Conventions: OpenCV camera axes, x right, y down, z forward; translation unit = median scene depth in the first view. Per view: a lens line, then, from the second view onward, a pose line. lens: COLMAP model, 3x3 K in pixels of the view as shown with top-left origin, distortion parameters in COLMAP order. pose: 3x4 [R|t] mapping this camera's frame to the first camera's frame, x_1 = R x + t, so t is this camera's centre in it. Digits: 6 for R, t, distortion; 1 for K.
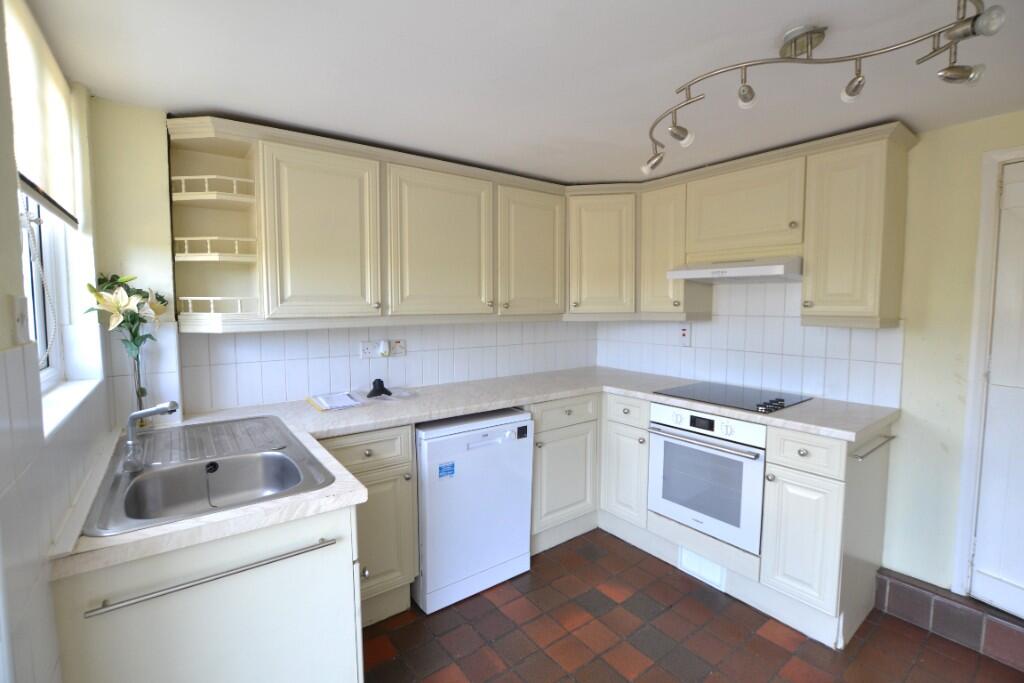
lens RADIAL K [[457.5, 0, 512.0], [0, 457.5, 341.5], [0, 0, 1]] dist [-0.028658, 0.000376]
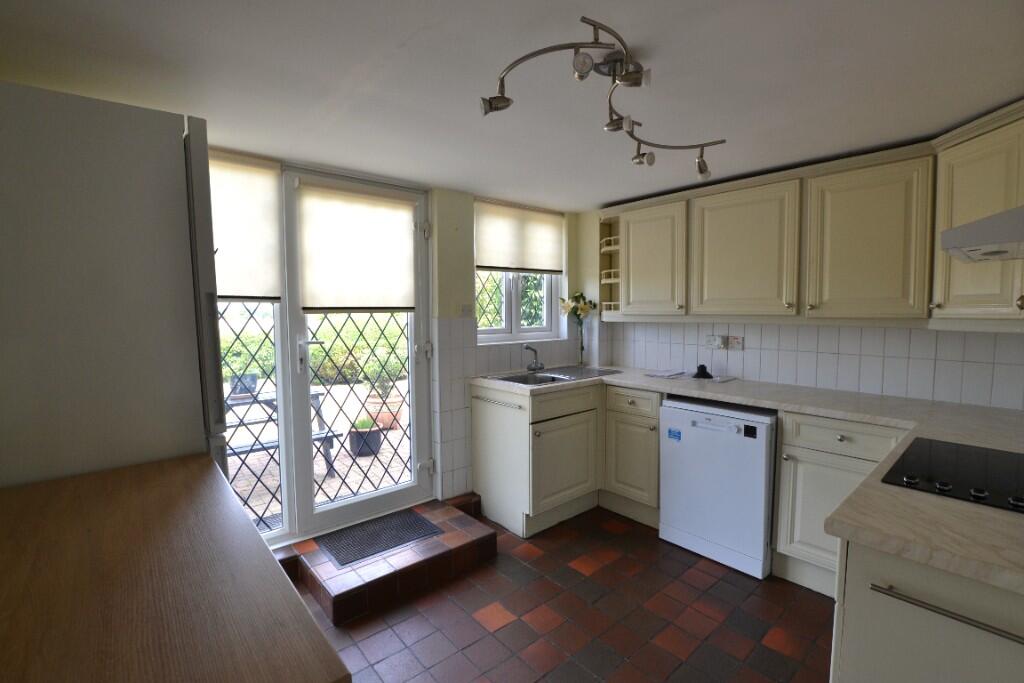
lens RADIAL K [[457.5, 0, 512.0], [0, 457.5, 341.5], [0, 0, 1]] dist [-0.028658, 0.000376]
pose [[0.068574, 0.073844, -0.994909, 1.076795], [-0.078221, 0.994585, 0.068428, -0.031083], [0.994575, 0.073130, 0.073979, 0.426199]]
